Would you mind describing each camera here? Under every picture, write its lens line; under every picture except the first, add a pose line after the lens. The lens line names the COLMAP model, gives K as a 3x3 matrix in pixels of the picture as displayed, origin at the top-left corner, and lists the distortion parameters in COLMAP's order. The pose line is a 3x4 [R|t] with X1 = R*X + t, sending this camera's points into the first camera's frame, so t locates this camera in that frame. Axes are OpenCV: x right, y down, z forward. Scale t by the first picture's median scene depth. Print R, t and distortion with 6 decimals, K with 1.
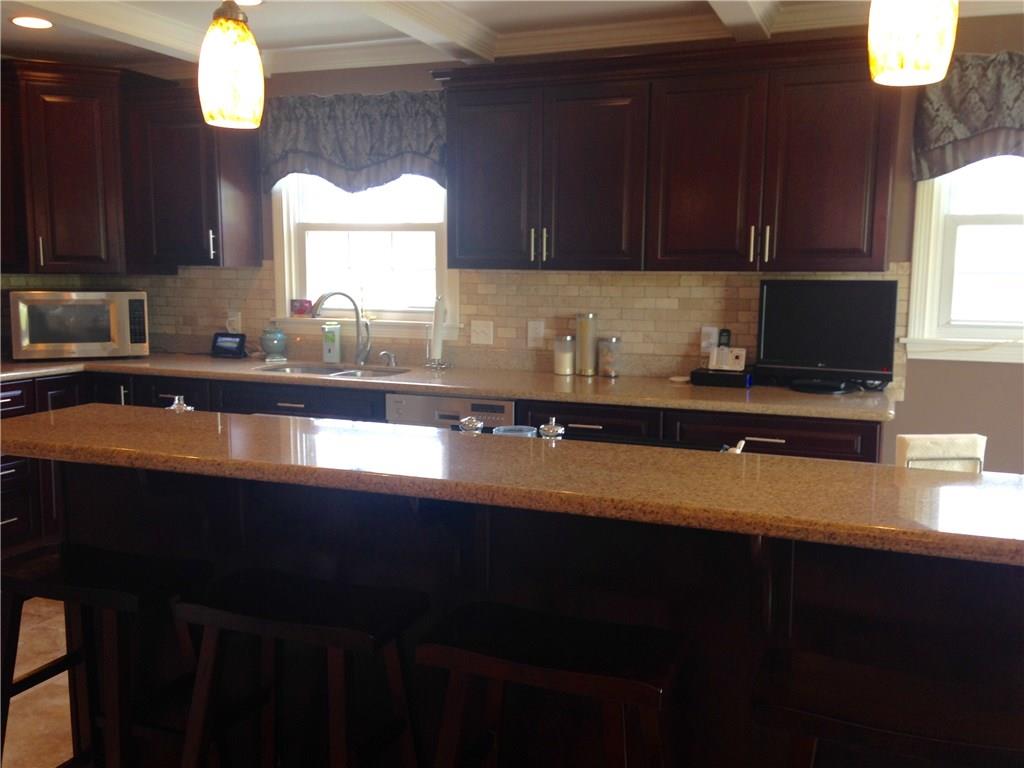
lens RADIAL K [[938.9, 0, 512.0], [0, 938.9, 384.0], [0, 0, 1]] dist [0.183438, -0.293629]
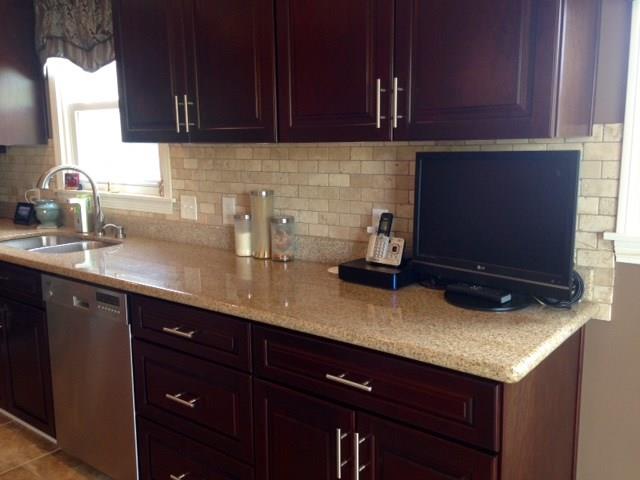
lens RADIAL K [[586.8, 0, 320.0], [0, 586.8, 240.0], [0, 0, 1]] dist [0.183438, -0.293629]
pose [[0.959630, 0.027469, -0.279921, 0.296024], [-0.017470, 0.999119, 0.038155, -0.050197], [0.280722, -0.031725, 0.959265, 0.469529]]
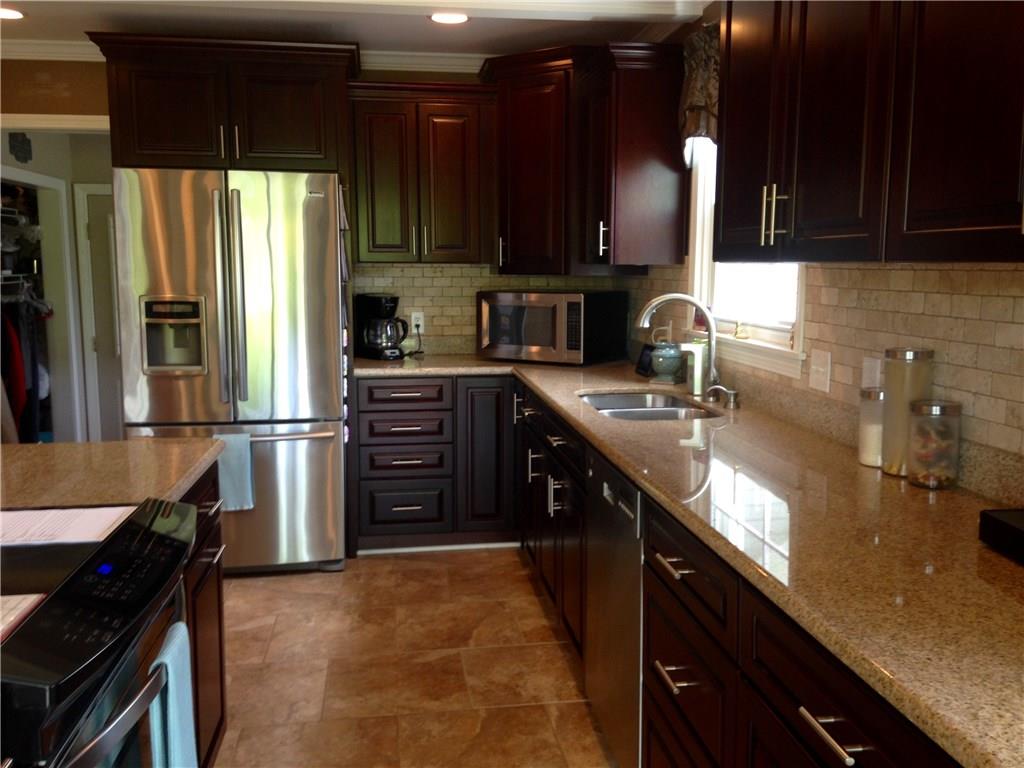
lens RADIAL K [[938.9, 0, 512.0], [0, 938.9, 384.0], [0, 0, 1]] dist [0.183438, -0.293629]
pose [[0.499156, 0.102925, -0.860378, 0.409720], [-0.104949, 0.992792, 0.057878, -0.064896], [0.860133, 0.061406, 0.506360, 0.573969]]
